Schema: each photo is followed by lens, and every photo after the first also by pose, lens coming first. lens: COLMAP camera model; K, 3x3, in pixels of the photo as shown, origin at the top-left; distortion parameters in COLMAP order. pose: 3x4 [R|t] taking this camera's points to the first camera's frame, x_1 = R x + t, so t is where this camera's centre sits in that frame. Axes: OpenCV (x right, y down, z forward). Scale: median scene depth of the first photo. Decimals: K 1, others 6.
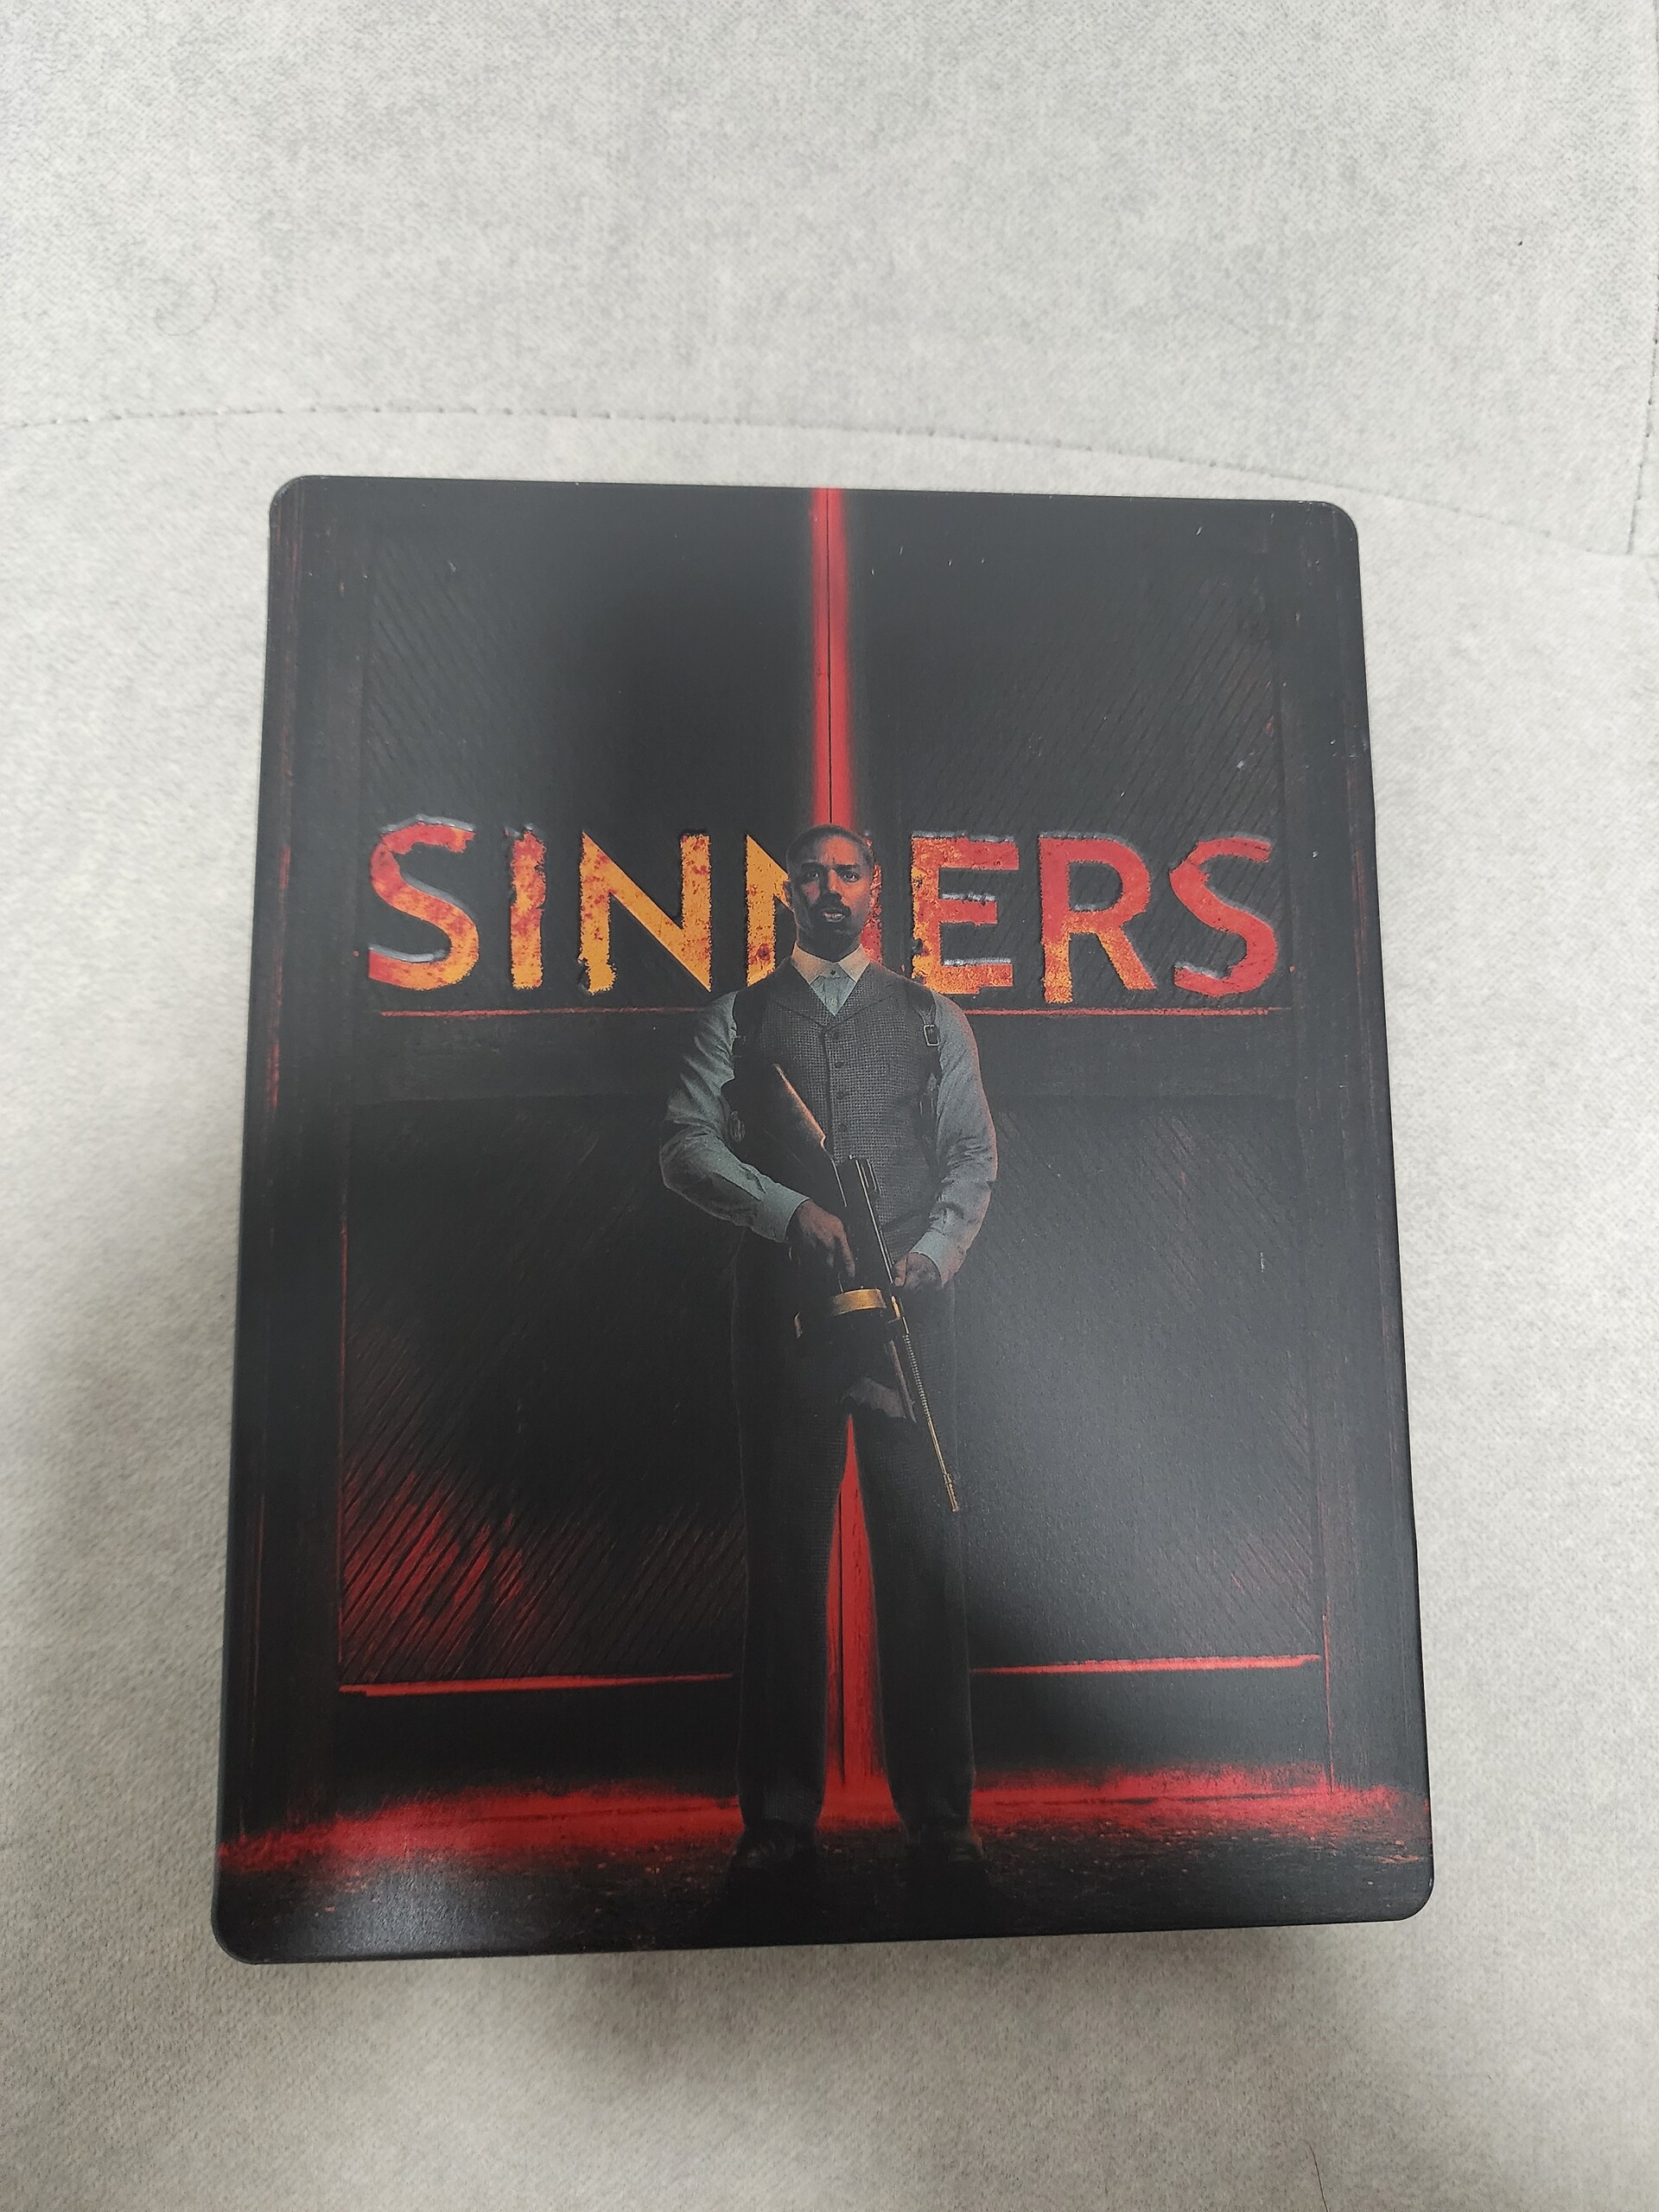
lens RADIAL K [[1583.5, 0, 829.5], [0, 1583.5, 1106.0], [0, 0, 1]] dist [-0.007168, -0.005609]
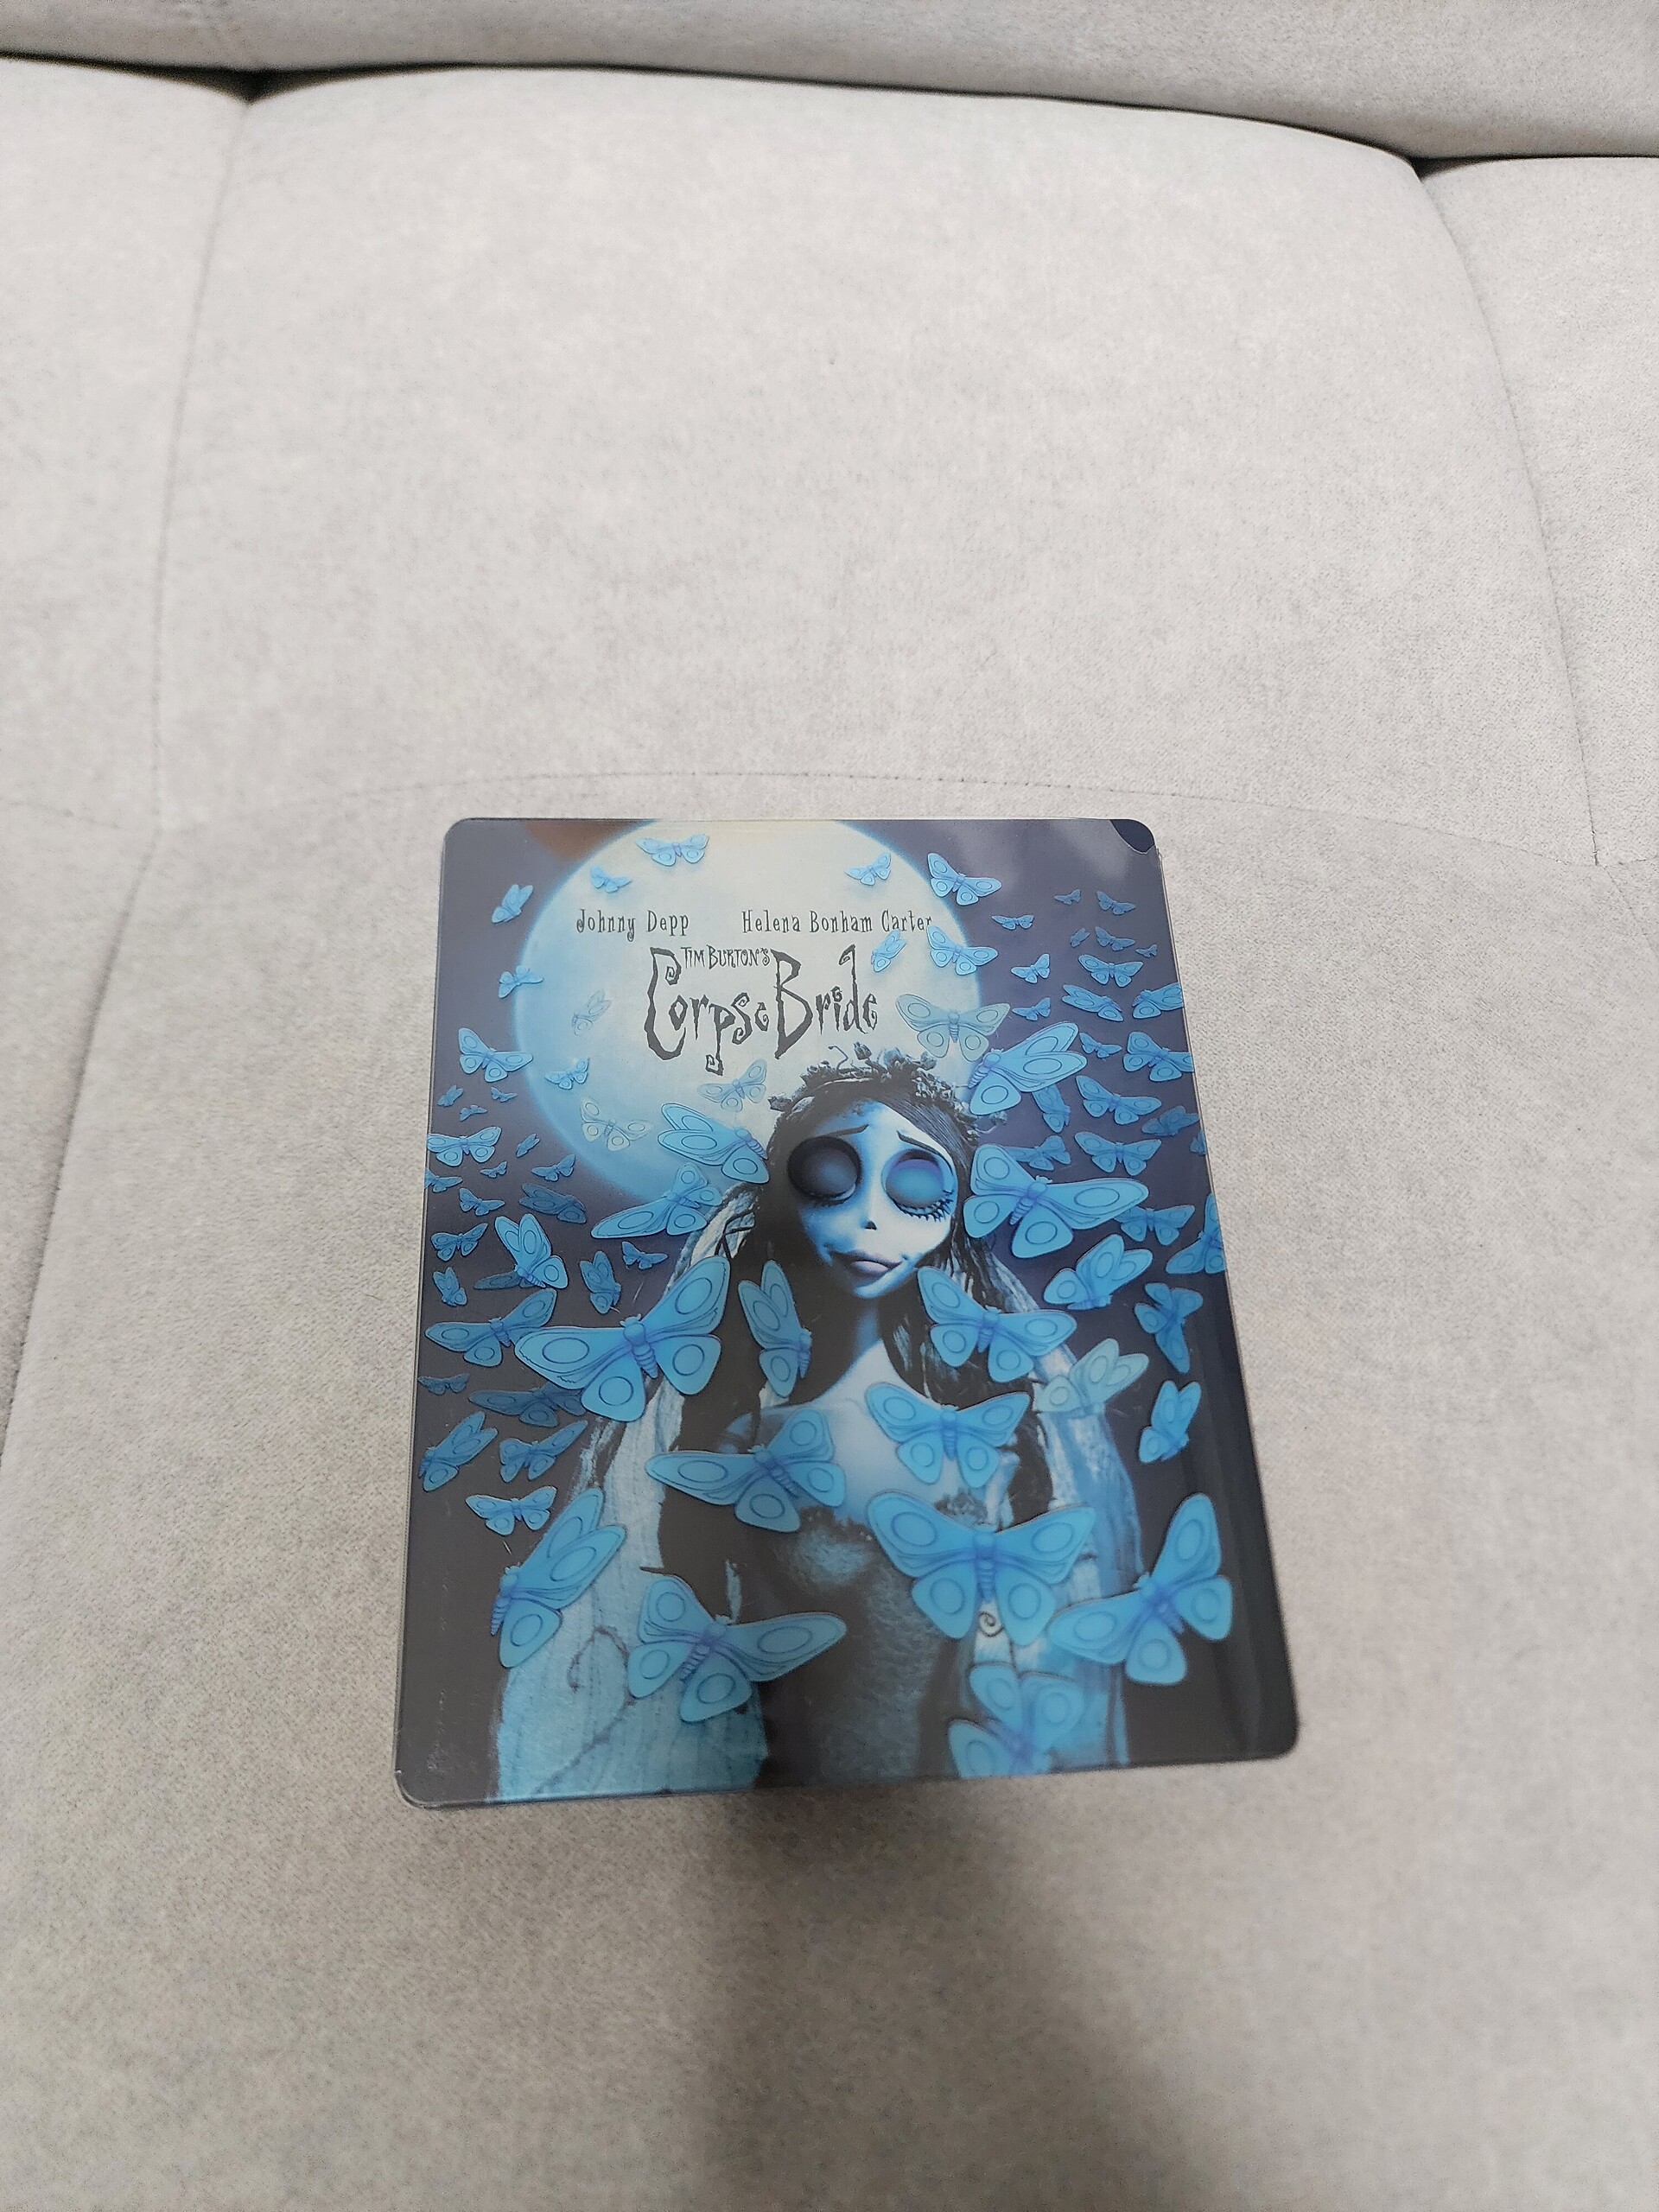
lens RADIAL K [[1583.5, 0, 829.5], [0, 1583.5, 1106.0], [0, 0, 1]] dist [-0.007168, -0.005609]
pose [[0.985032, -0.052684, -0.164122, 0.092003], [0.049225, 0.998473, -0.025079, -0.077446], [0.165193, 0.016625, 0.986121, -0.502117]]
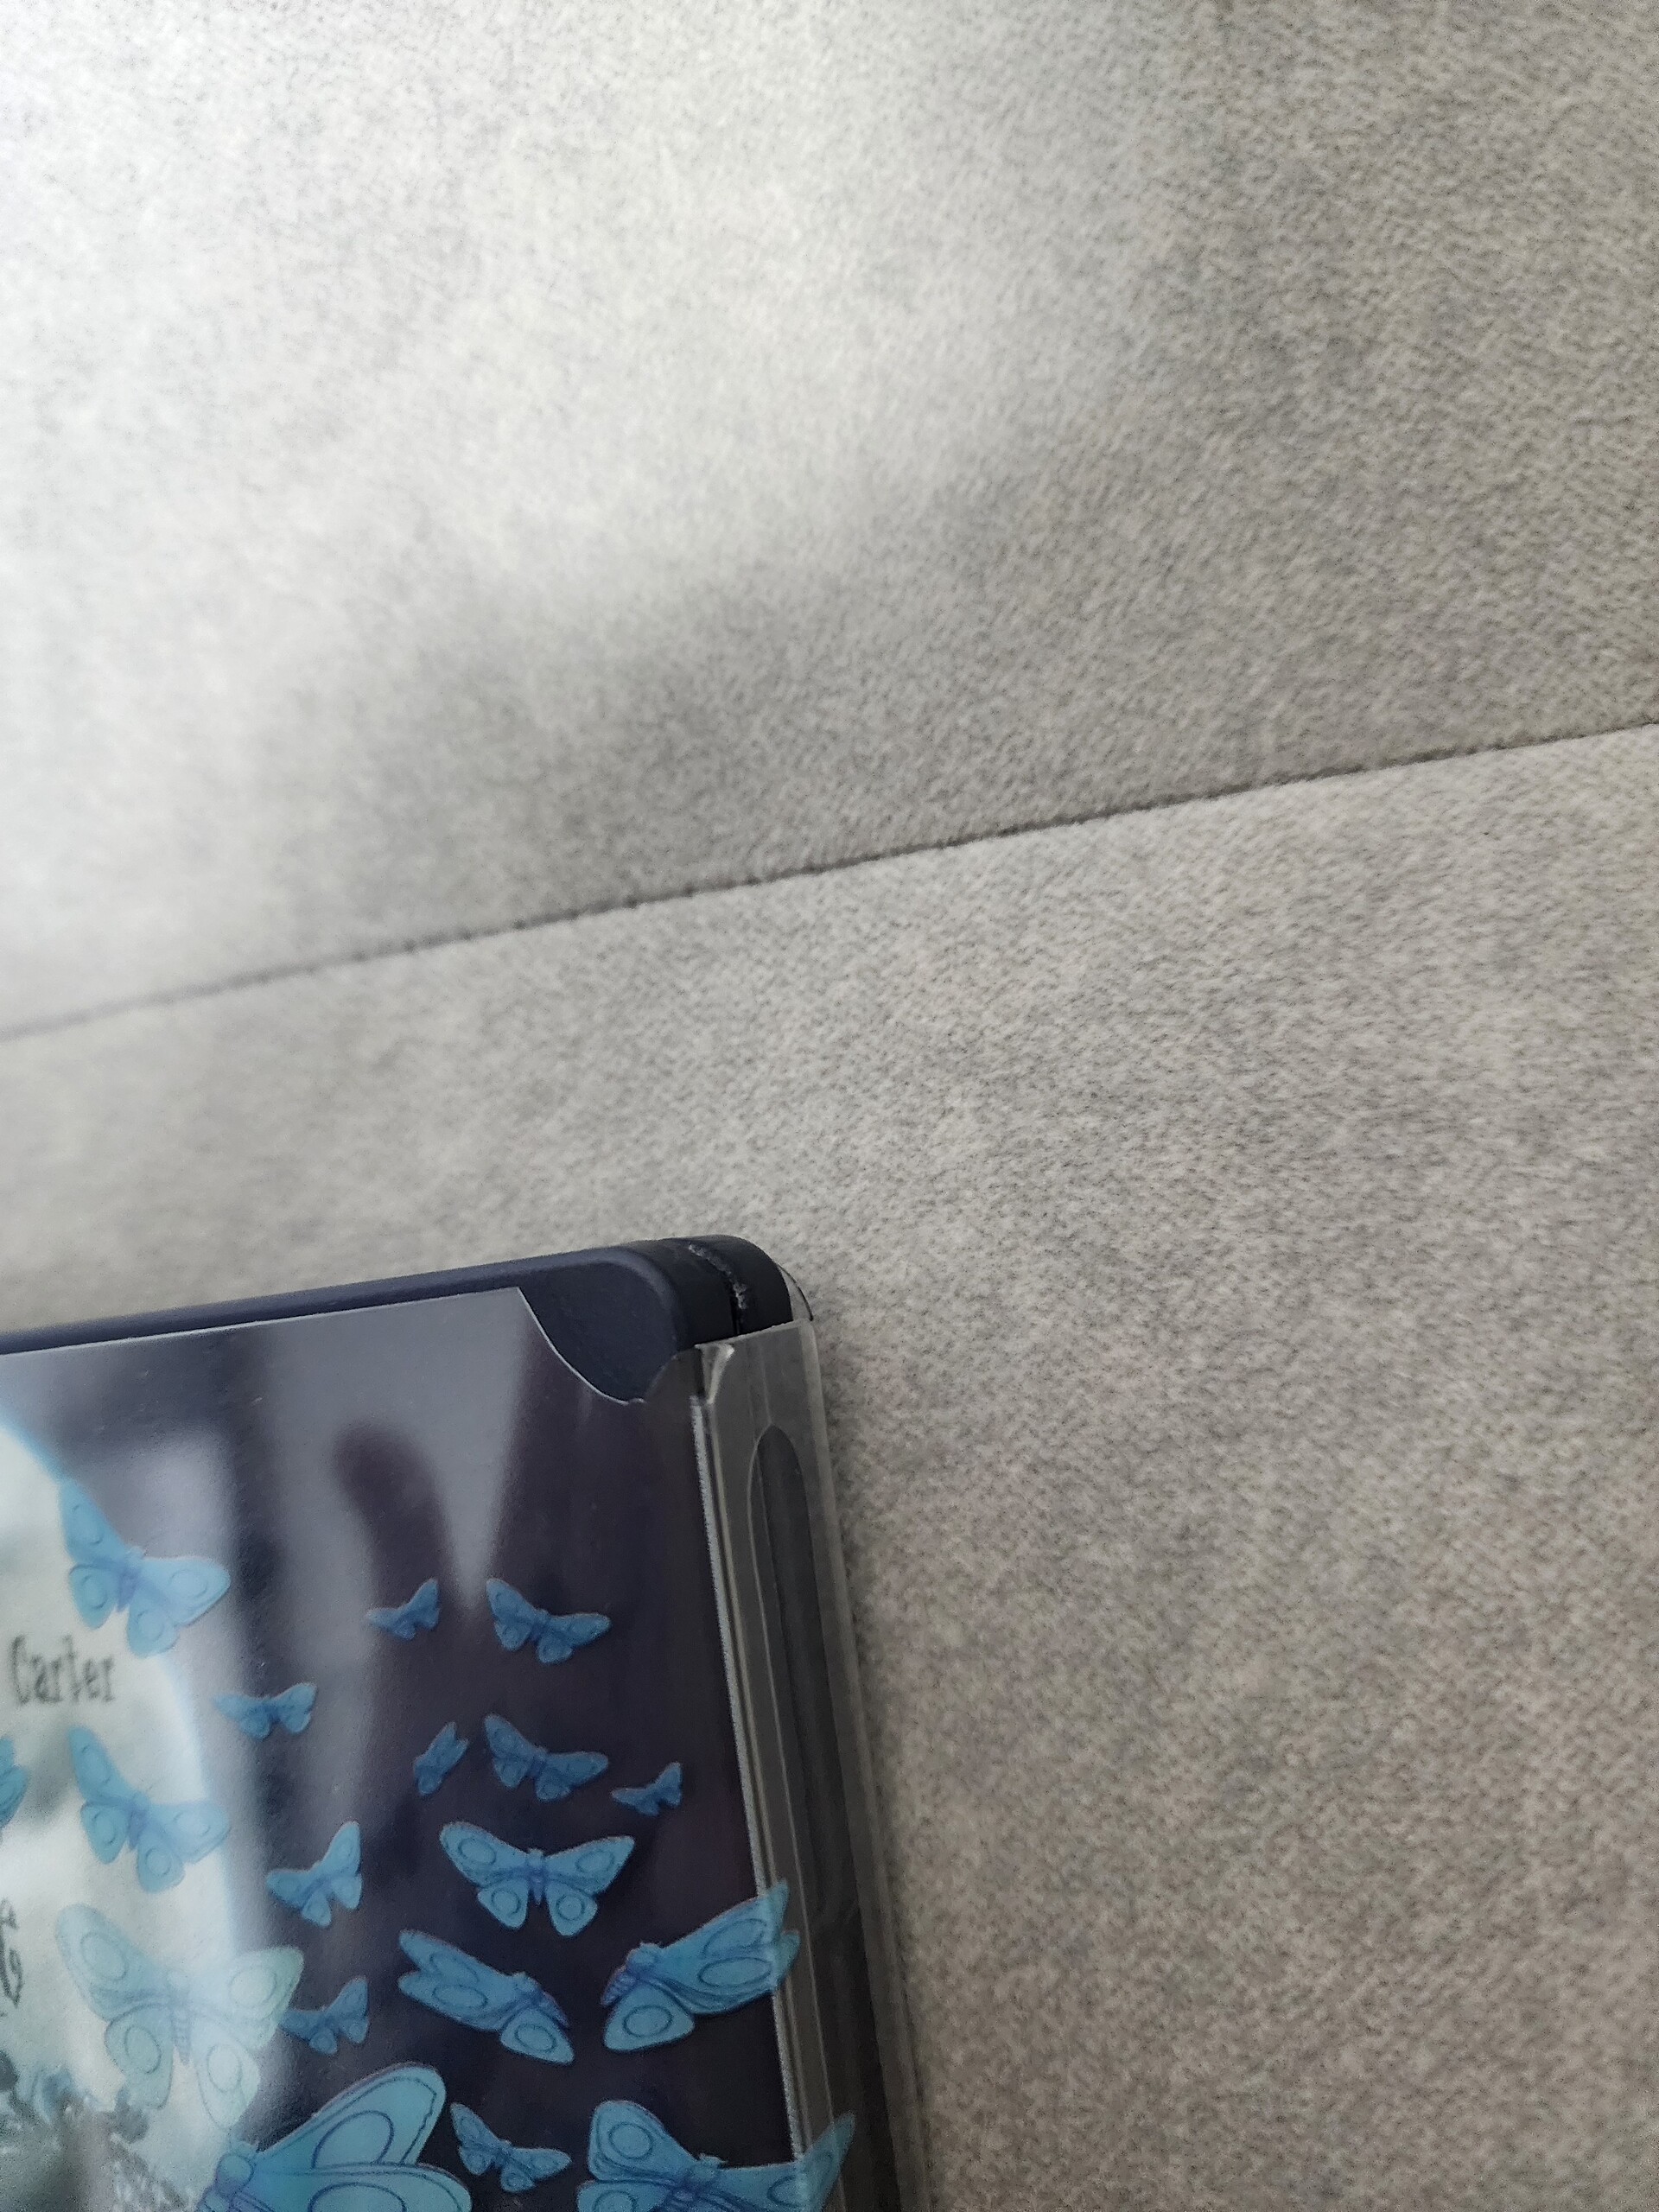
lens RADIAL K [[1650.1, 0, 829.5], [0, 1650.1, 1106.0], [0, 0, 1]] dist [-0.056271, -0.003264]
pose [[0.807243, -0.095188, -0.582493, 0.380148], [0.297851, 0.917724, 0.262805, -0.415426], [0.509552, -0.385644, 0.769179, 0.444909]]
